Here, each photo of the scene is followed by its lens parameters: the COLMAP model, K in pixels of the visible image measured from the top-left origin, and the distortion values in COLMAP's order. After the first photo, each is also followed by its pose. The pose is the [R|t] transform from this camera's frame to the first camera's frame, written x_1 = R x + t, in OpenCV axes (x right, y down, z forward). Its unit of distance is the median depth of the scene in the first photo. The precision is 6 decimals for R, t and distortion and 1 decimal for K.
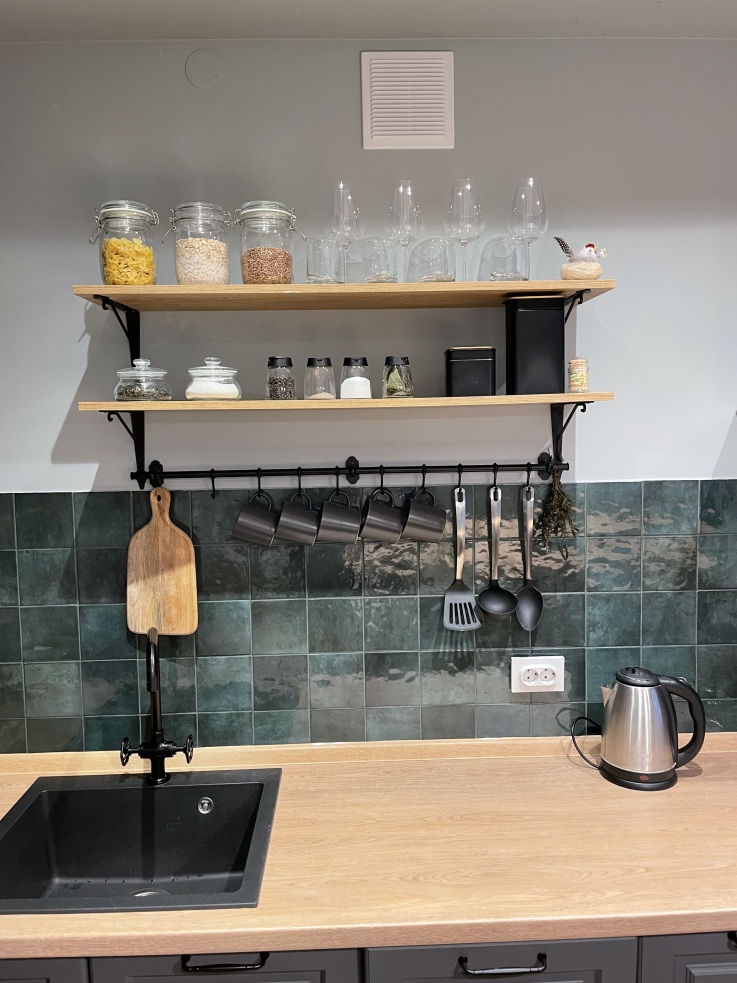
lens RADIAL K [[745.1, 0, 362.4], [0, 745.1, 544.7], [0, 0, 1]] dist [0.030688, -0.000135]
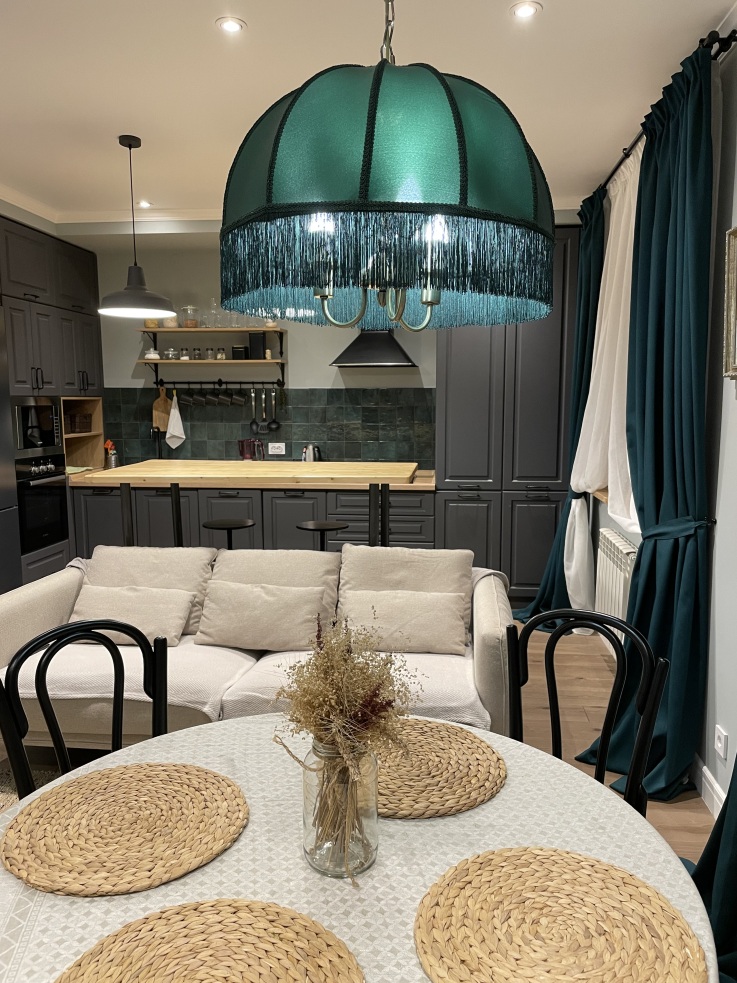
lens RADIAL K [[749.2, 0, 371.3], [0, 749.2, 490.3], [0, 0, 1]] dist [0.074675, -0.096236]
pose [[0.991000, 0.036162, -0.128885, 1.080478], [-0.029791, 0.998253, 0.051019, 0.180715], [0.130505, -0.046720, 0.990346, -2.181137]]
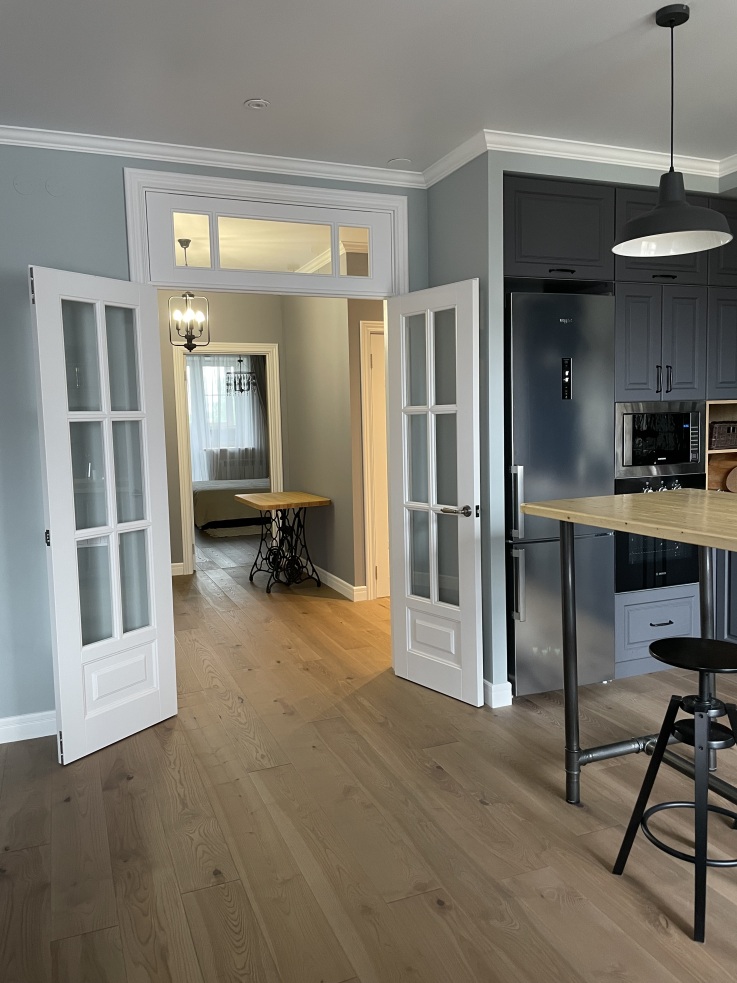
lens RADIAL K [[749.2, 0, 367.7], [0, 749.2, 483.2], [0, 0, 1]] dist [0.074675, -0.096236]
pose [[0.352821, 0.092820, -0.931076, 1.293869], [-0.052172, 0.995471, 0.079470, 0.122802], [0.934235, 0.020538, 0.356066, -1.167877]]
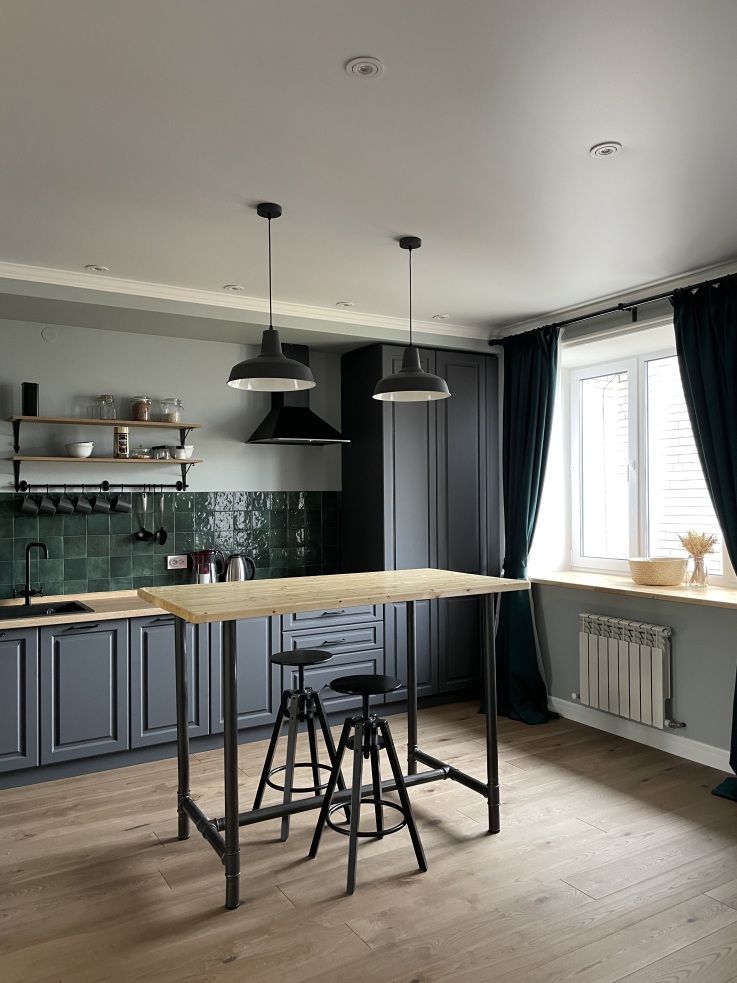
lens RADIAL K [[749.2, 0, 372.6], [0, 749.2, 489.0], [0, 0, 1]] dist [0.074675, -0.096236]
pose [[0.867942, 0.018523, 0.496320, -0.521937], [0.029079, 0.995695, -0.088011, 0.173570], [-0.495813, 0.090821, 0.863667, -1.775299]]
